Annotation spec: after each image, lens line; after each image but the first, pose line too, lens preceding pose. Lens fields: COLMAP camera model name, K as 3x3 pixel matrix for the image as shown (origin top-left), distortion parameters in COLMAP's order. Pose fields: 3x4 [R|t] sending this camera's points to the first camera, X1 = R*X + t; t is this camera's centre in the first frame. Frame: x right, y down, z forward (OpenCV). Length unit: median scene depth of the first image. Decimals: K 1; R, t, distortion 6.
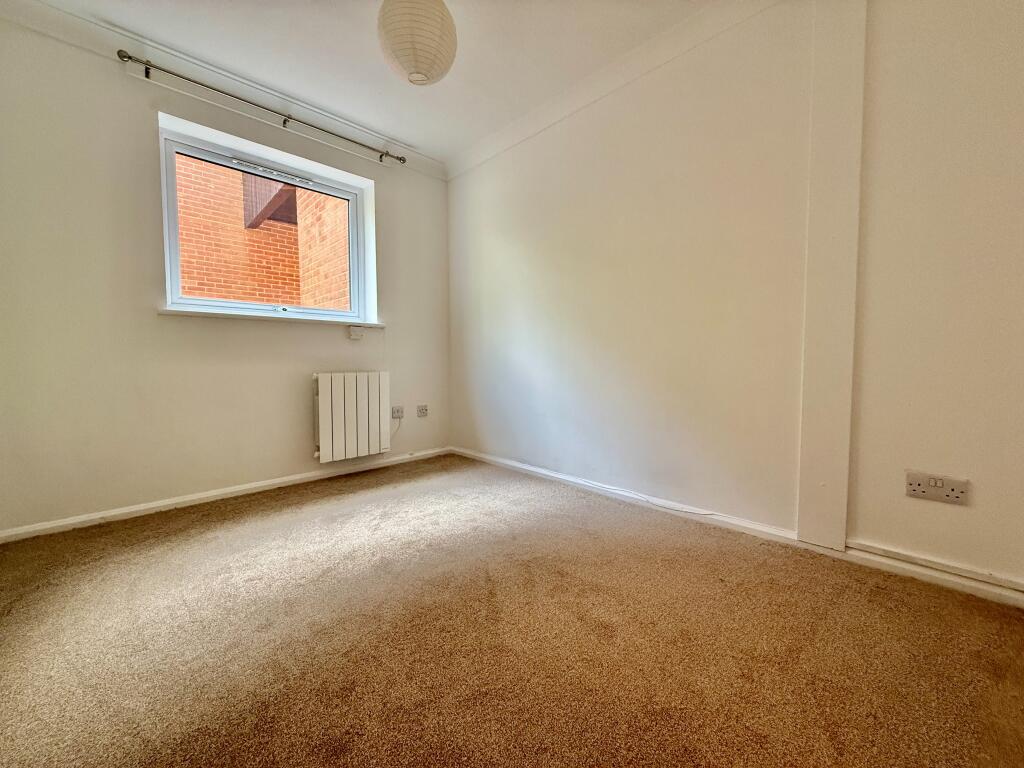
lens RADIAL K [[404.7, 0, 513.9], [0, 404.7, 386.5], [0, 0, 1]] dist [0.002870, 0.000301]
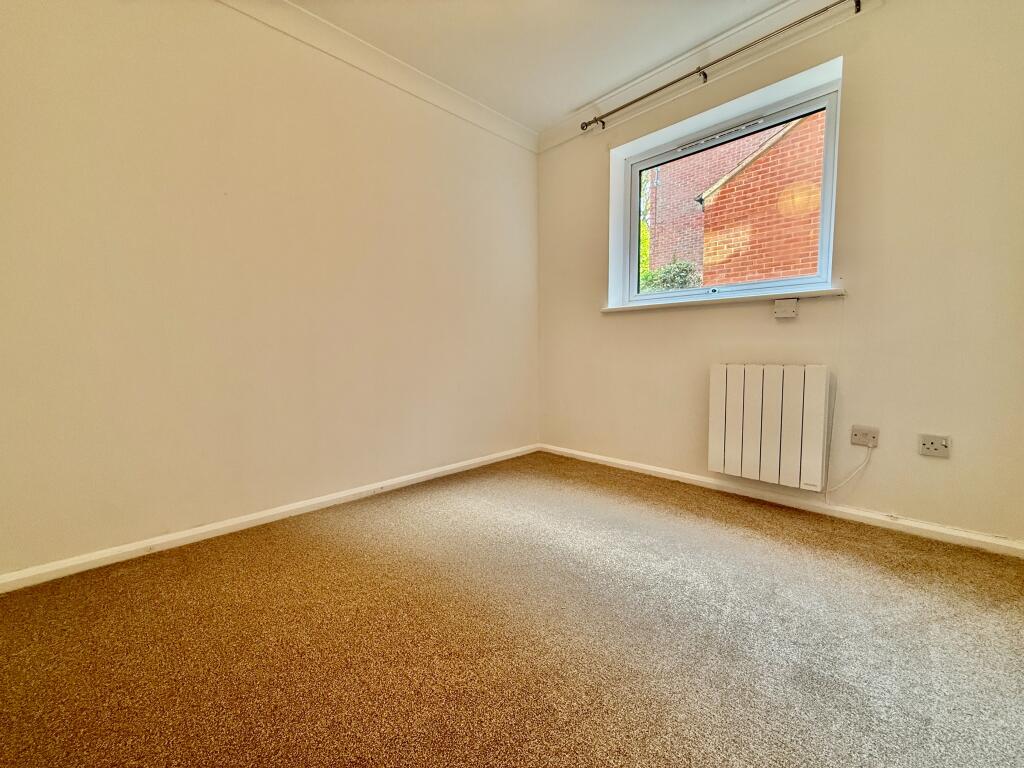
lens RADIAL K [[404.7, 0, 503.1], [0, 404.7, 386.0], [0, 0, 1]] dist [0.002870, 0.000301]
pose [[-0.001752, 0.095041, -0.995472, 0.357887], [-0.055328, 0.993939, 0.094993, -0.043858], [0.998467, 0.055244, 0.003517, 0.573581]]
